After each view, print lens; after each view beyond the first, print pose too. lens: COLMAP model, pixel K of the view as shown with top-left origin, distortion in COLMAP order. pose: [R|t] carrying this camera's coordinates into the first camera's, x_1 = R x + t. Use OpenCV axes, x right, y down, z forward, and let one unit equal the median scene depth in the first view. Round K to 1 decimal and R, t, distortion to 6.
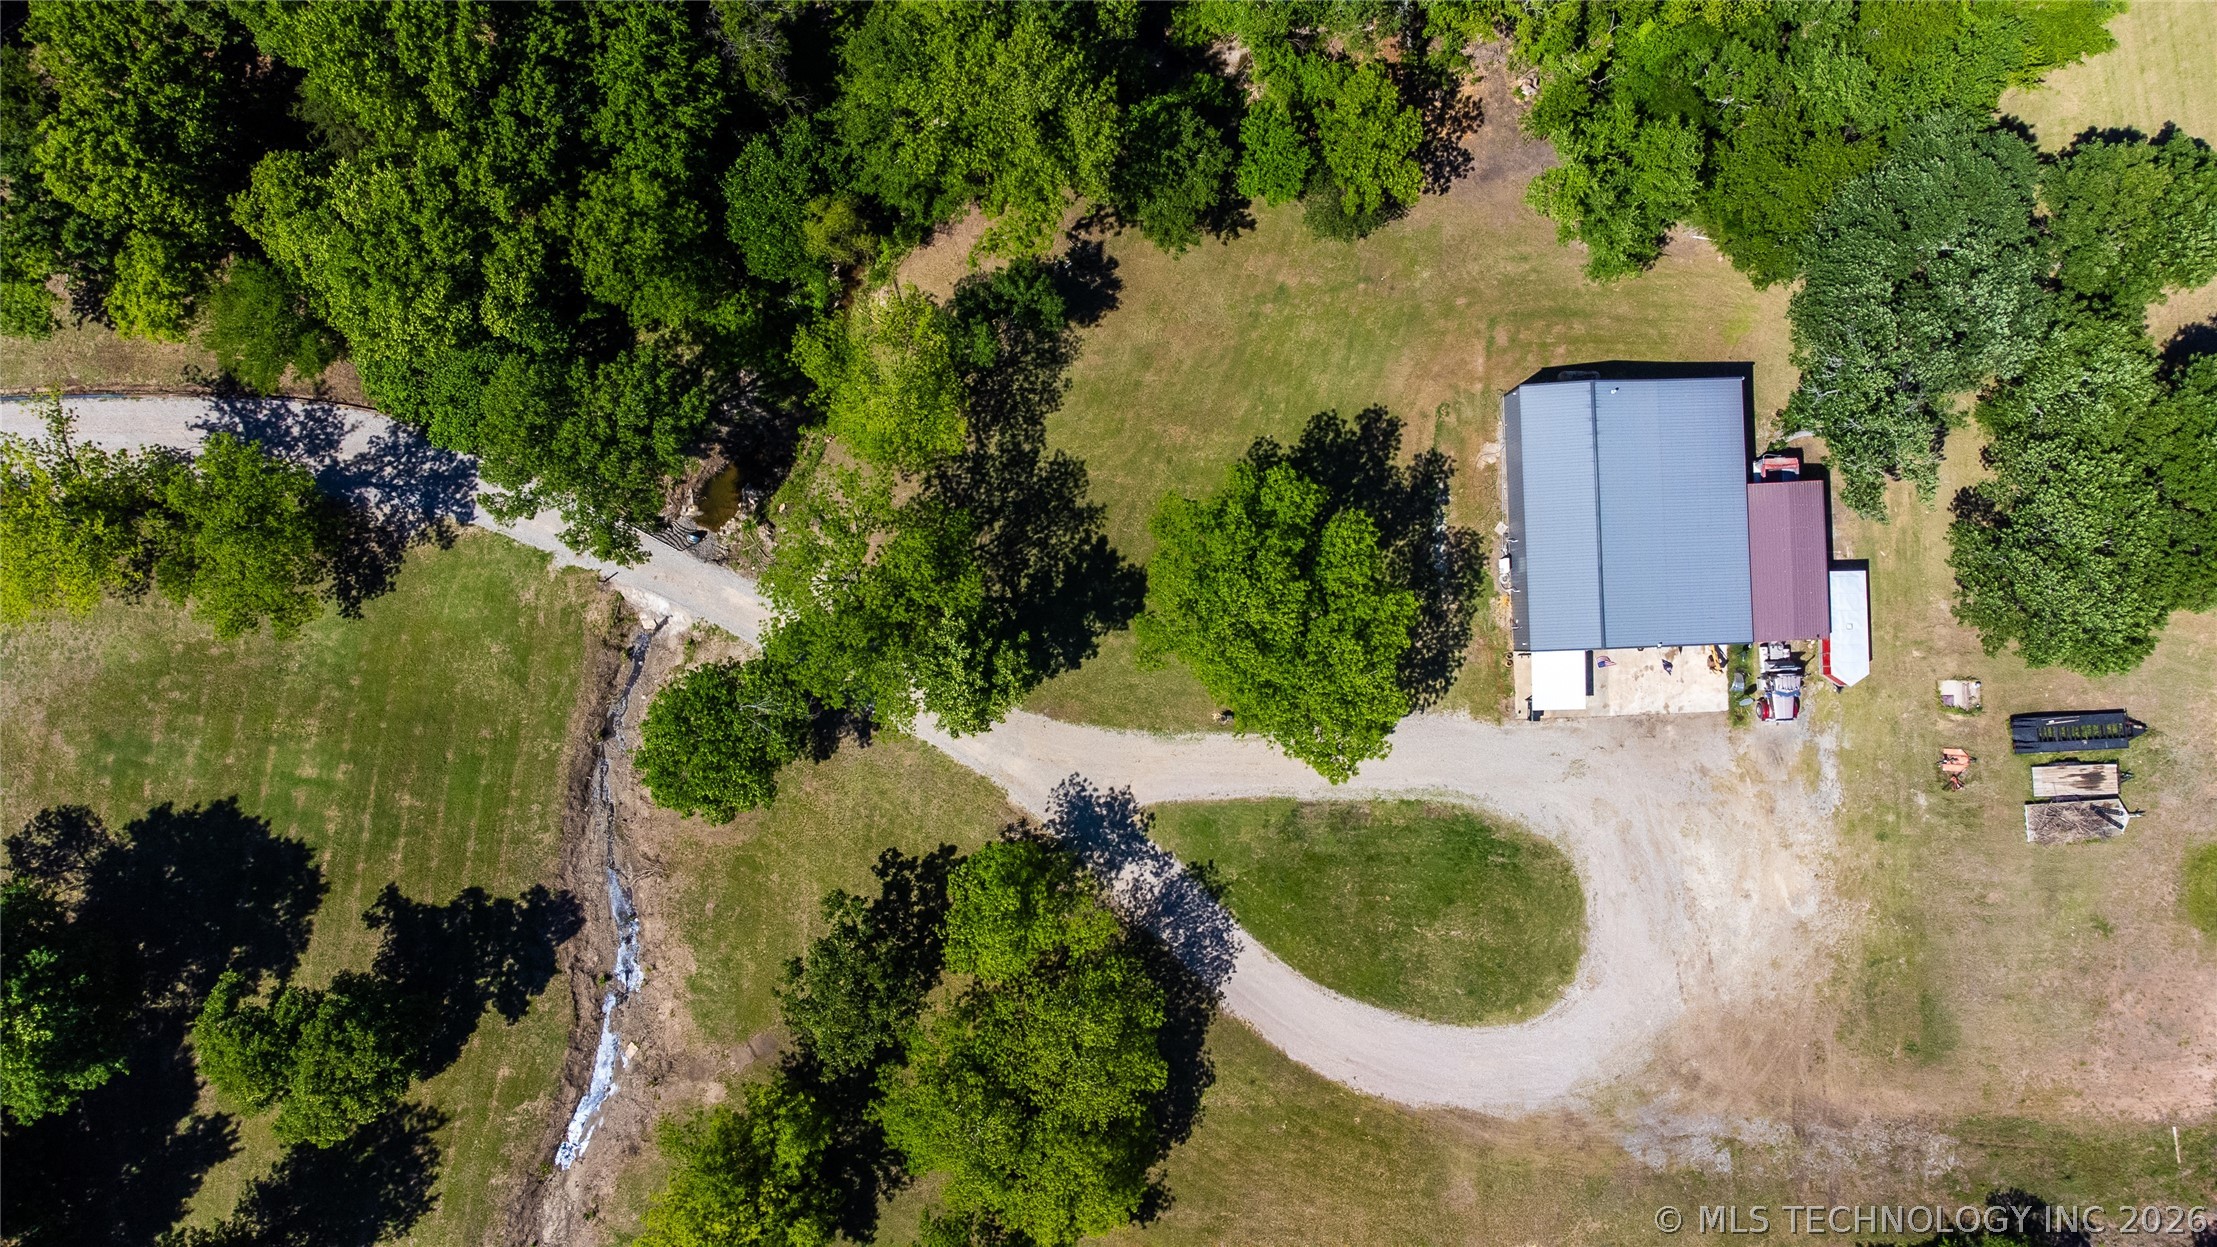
lens RADIAL K [[1644.1, 0, 1103.2], [0, 1644.1, 620.2], [0, 0, 1]] dist [0.029576, 0.039813]
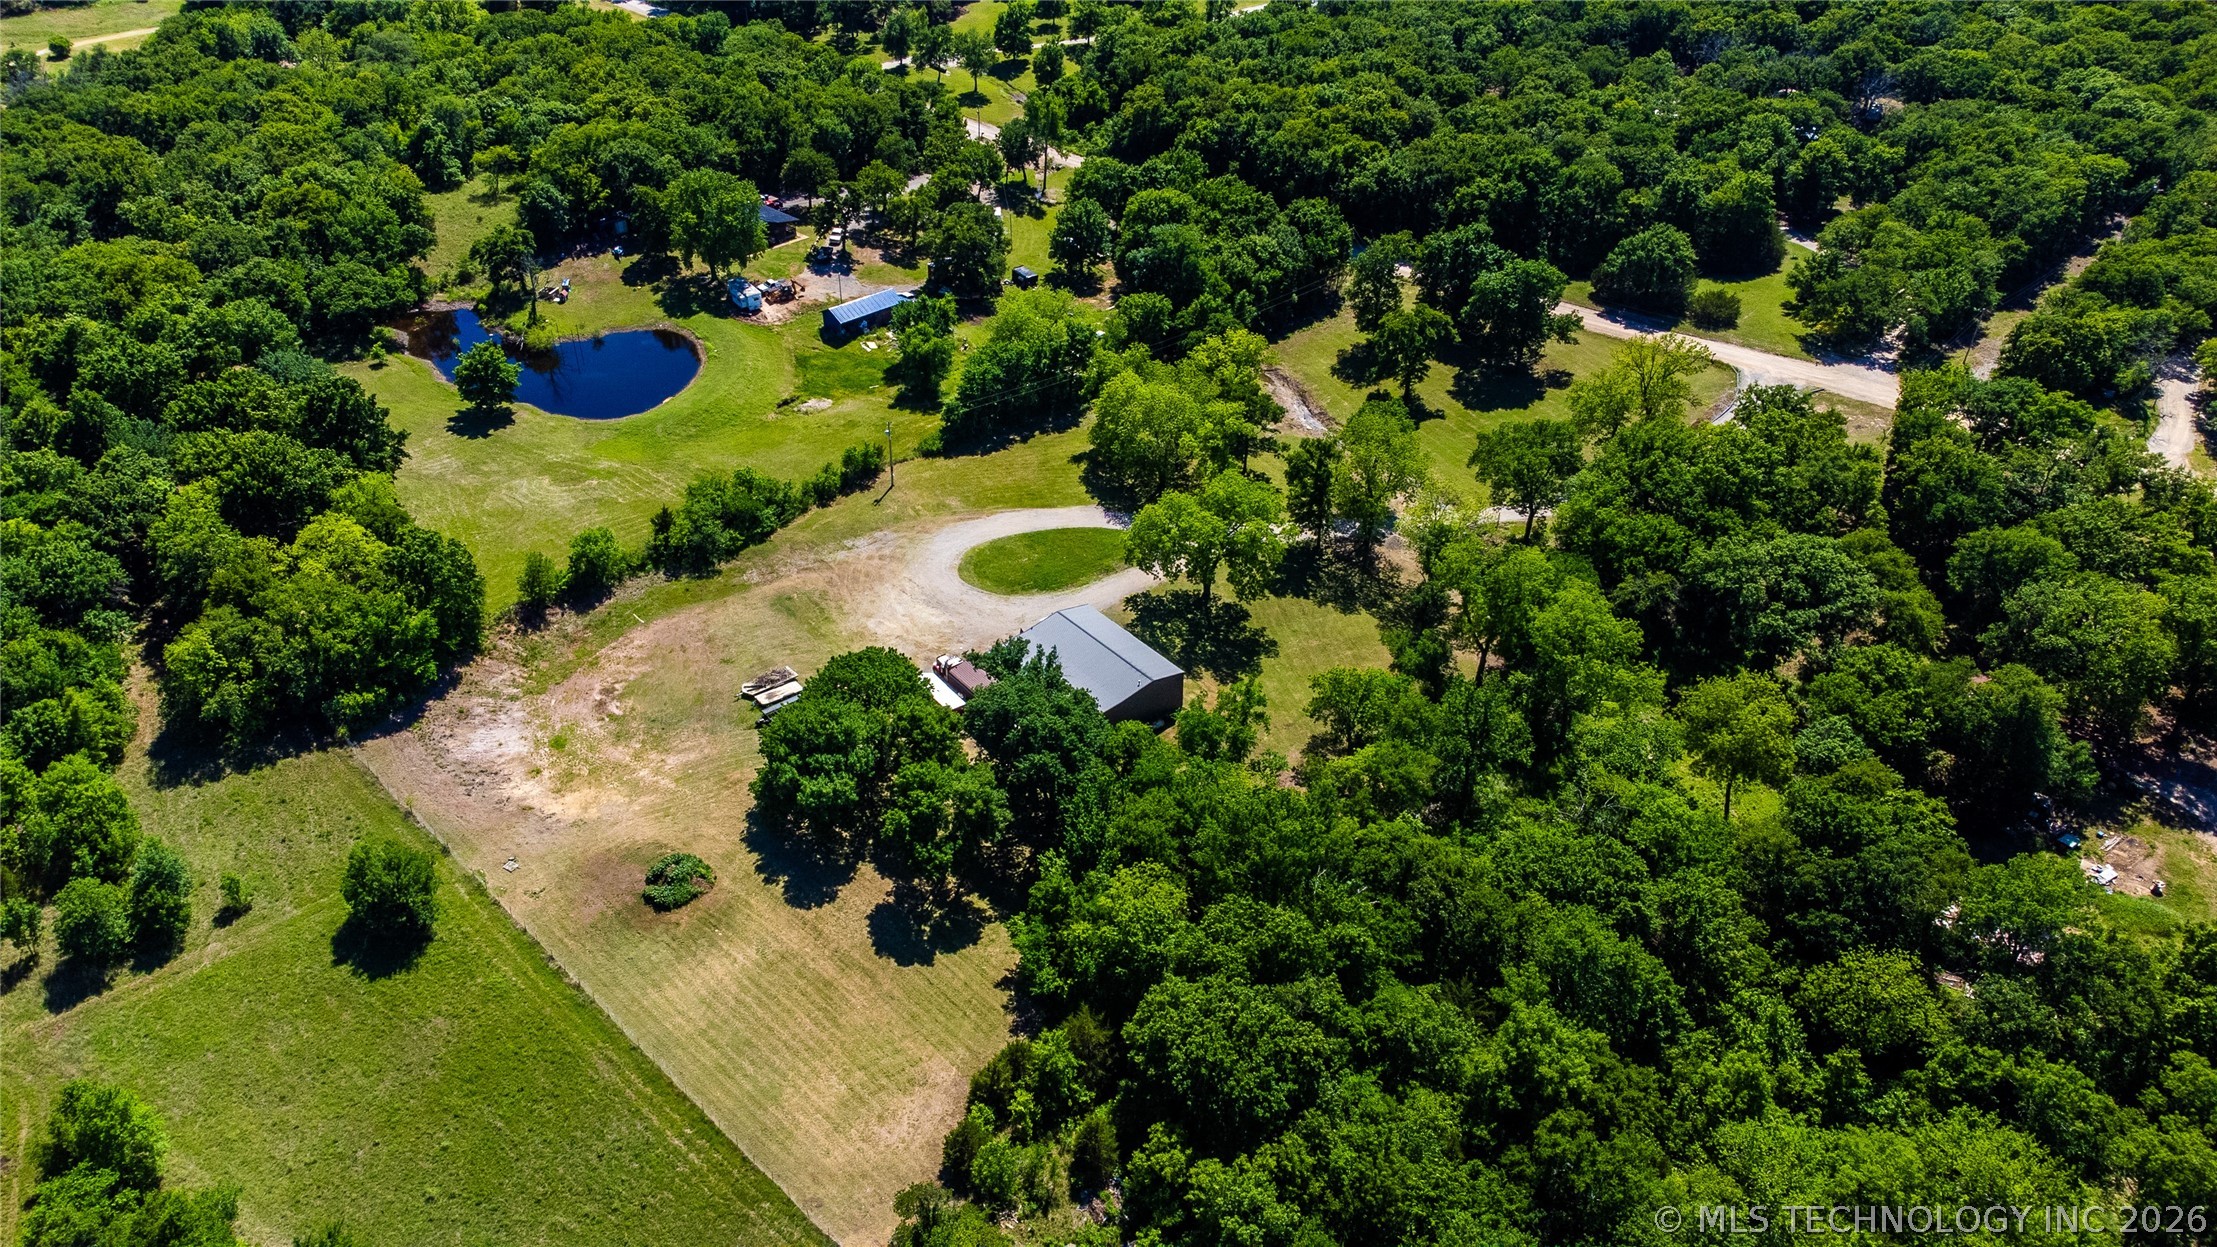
lens RADIAL K [[1644.1, 0, 1112.9], [0, 1644.1, 638.4], [0, 0, 1]] dist [0.029576, 0.039813]
pose [[-0.804828, 0.332256, -0.491790, 1.092316], [-0.593508, -0.449982, 0.667281, -1.165585], [0.000412, 0.828928, 0.559355, 0.028859]]
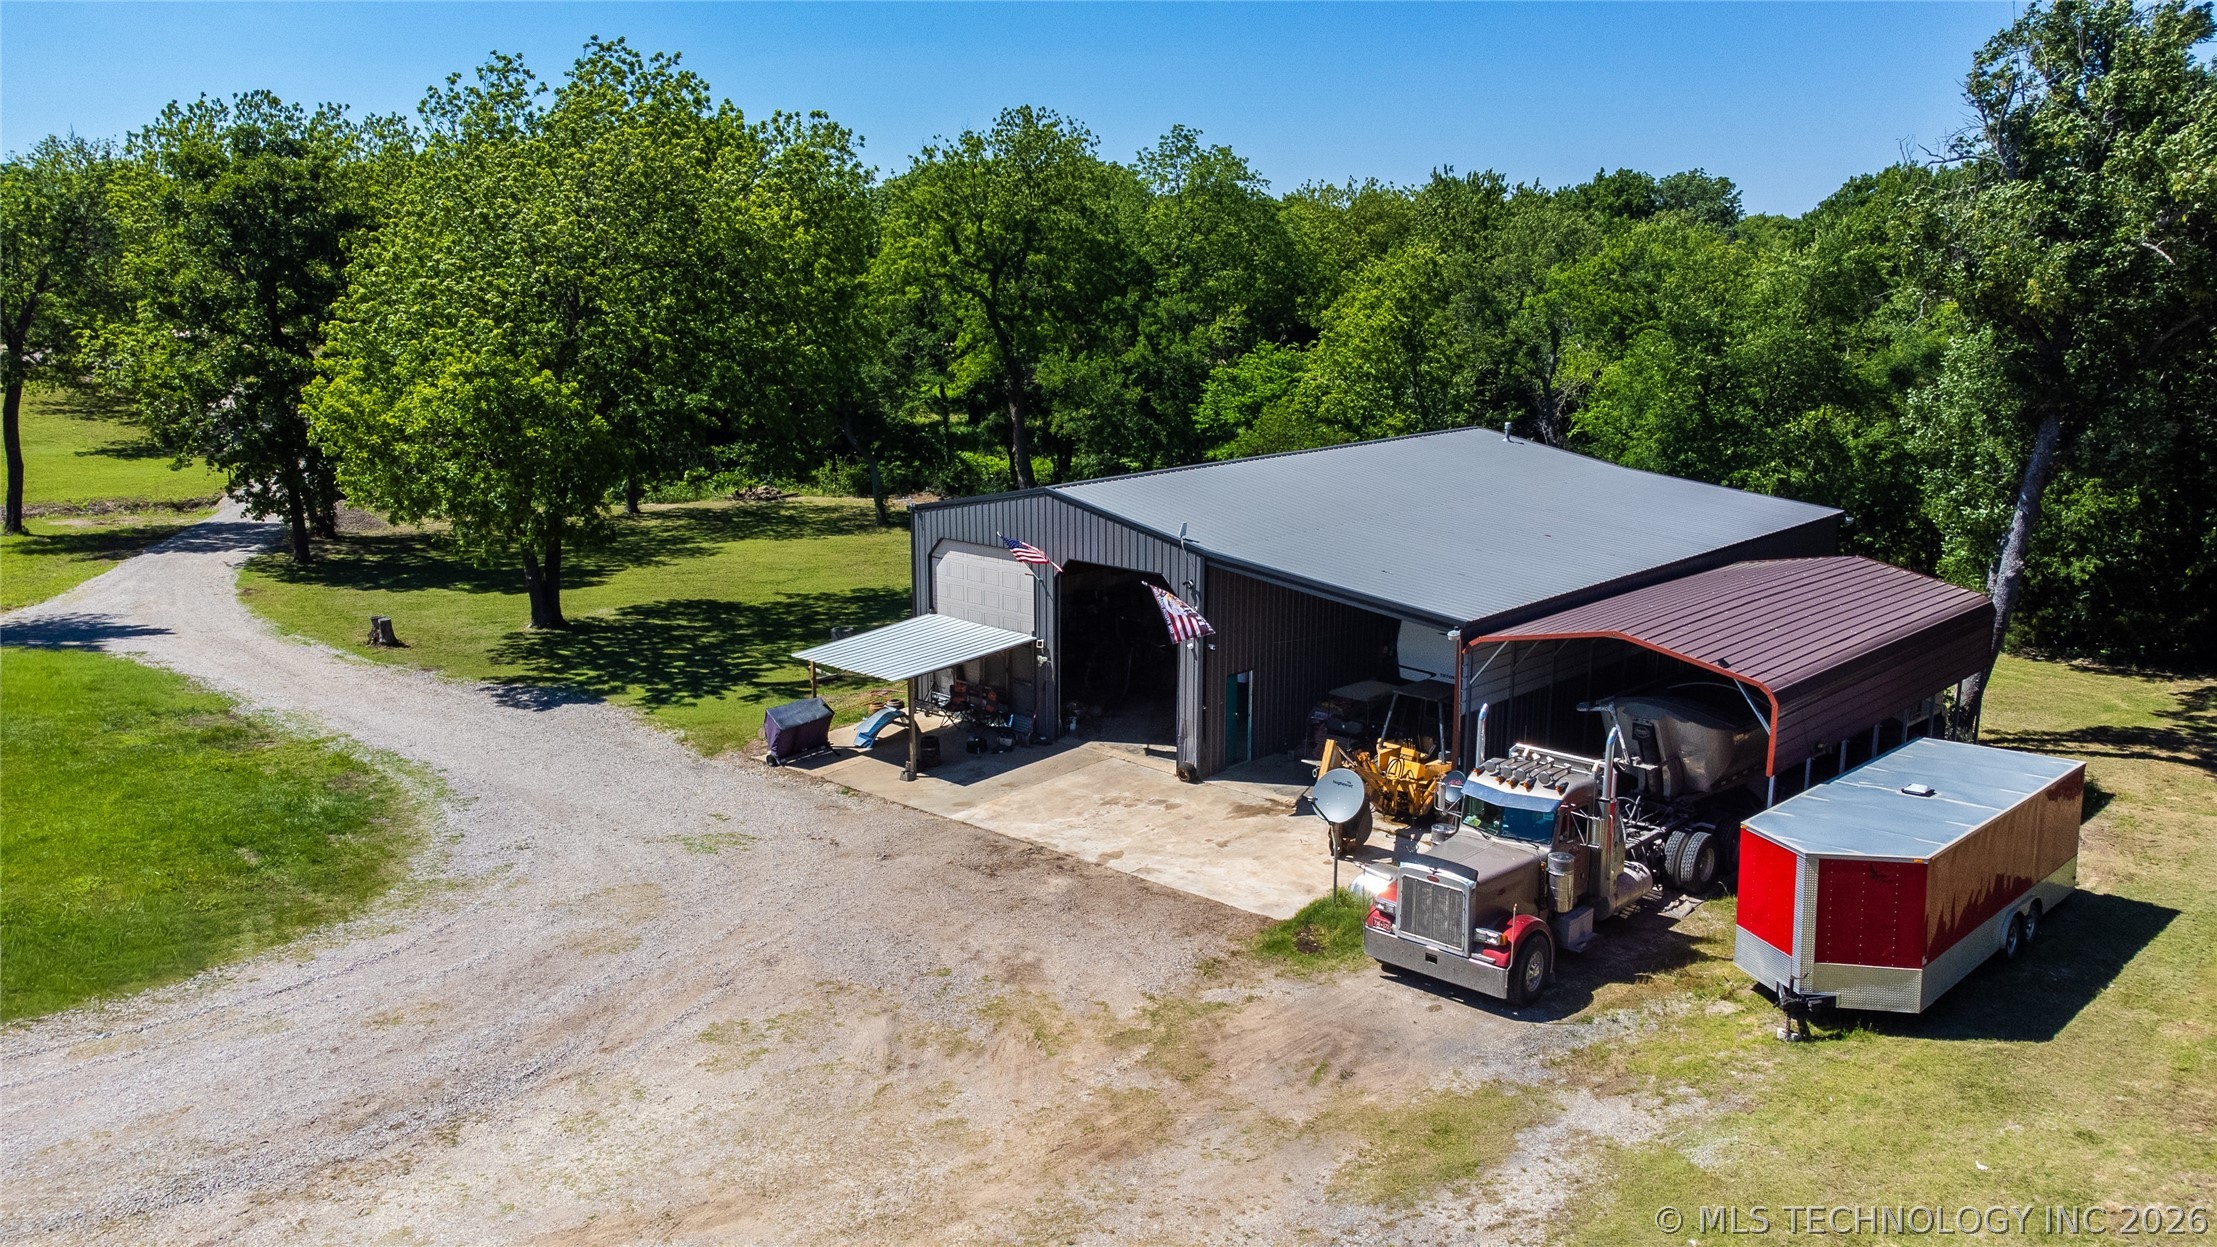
lens RADIAL K [[1644.1, 0, 1115.7], [0, 1644.1, 634.0], [0, 0, 1]] dist [0.029576, 0.039813]
pose [[0.708682, 0.152822, -0.688778, 0.516983], [-0.705481, 0.164697, -0.689327, 0.225206], [0.008095, 0.974433, 0.224530, 0.915098]]
